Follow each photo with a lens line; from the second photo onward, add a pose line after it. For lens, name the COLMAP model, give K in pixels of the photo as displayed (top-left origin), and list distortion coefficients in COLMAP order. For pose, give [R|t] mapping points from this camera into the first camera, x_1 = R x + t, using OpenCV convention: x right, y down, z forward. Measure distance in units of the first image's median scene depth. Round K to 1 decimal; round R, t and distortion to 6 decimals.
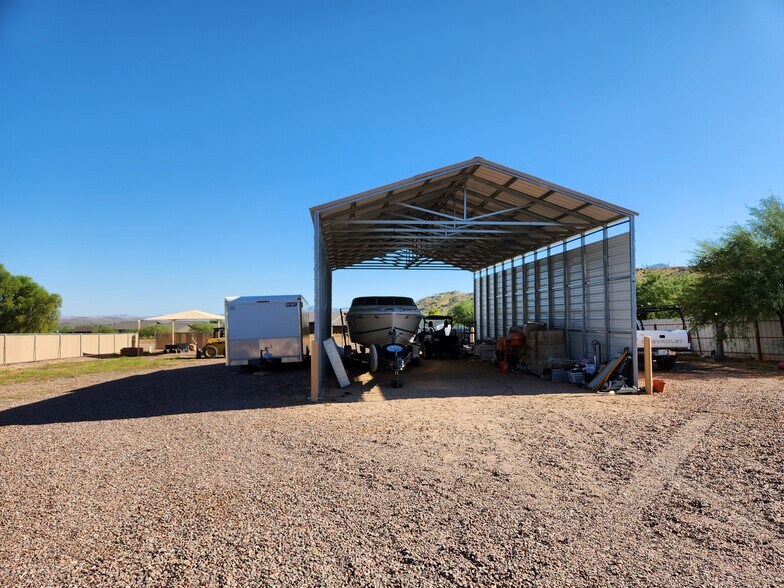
lens RADIAL K [[543.7, 0, 392.0], [0, 543.7, 294.0], [0, 0, 1]] dist [0.002629, 0.000998]
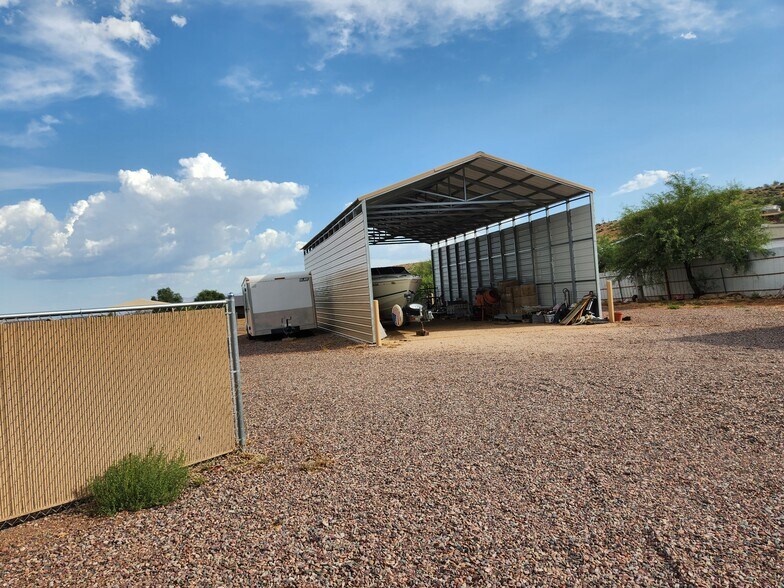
lens RADIAL K [[543.7, 0, 392.0], [0, 543.7, 294.0], [0, 0, 1]] dist [0.002629, 0.000998]
pose [[0.986182, -0.071517, 0.149431, -0.206247], [0.065144, 0.996763, 0.047122, 0.008760], [-0.152318, -0.036736, 0.987649, -0.202227]]
